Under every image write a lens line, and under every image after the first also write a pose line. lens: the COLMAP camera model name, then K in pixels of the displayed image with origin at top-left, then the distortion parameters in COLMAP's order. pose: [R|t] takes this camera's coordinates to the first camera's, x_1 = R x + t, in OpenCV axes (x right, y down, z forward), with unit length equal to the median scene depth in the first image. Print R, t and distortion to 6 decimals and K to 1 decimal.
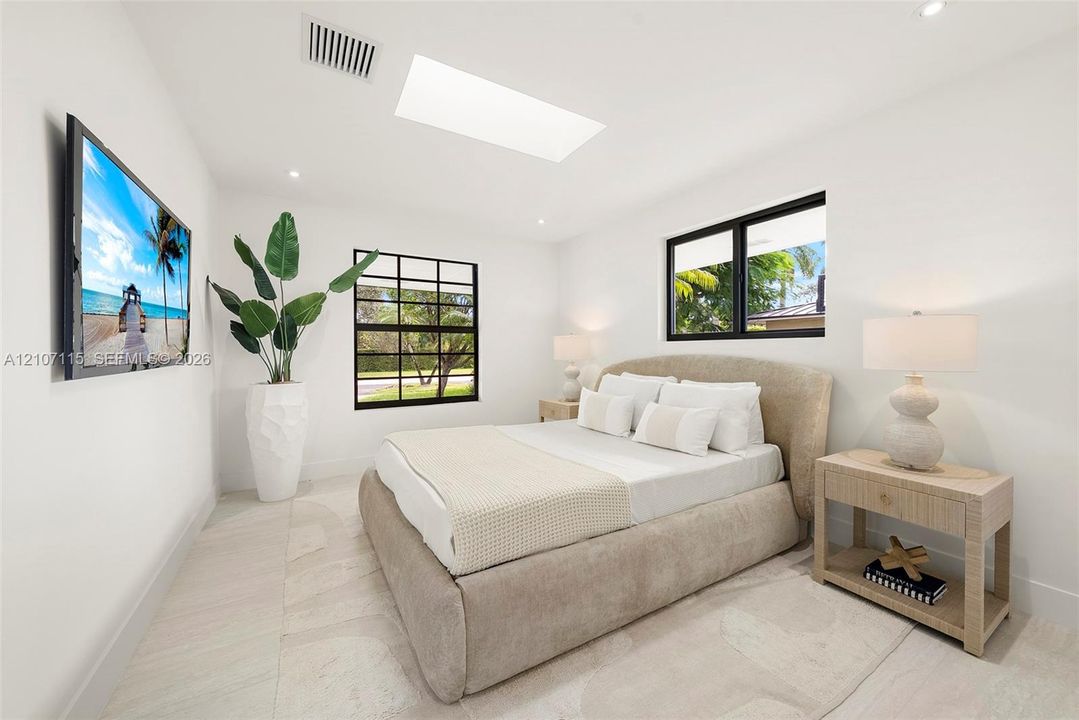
lens RADIAL K [[391.0, 0, 535.4], [0, 391.0, 358.3], [0, 0, 1]] dist [-0.002853, -0.000040]
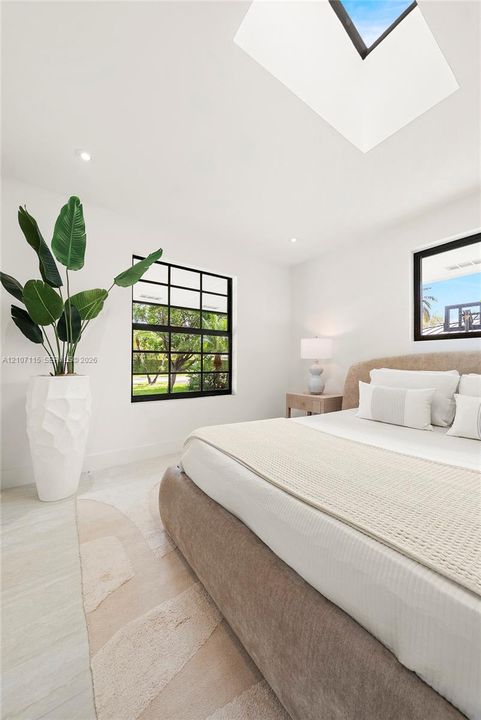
lens RADIAL K [[260.9, 0, 241.2], [0, 260.9, 361.2], [0, 0, 1]] dist [-0.002853, -0.000040]
pose [[0.997631, 0.006822, 0.068454, -0.220997], [-0.005441, 0.999778, -0.020352, 0.033000], [-0.068578, 0.019932, 0.997447, 0.276863]]
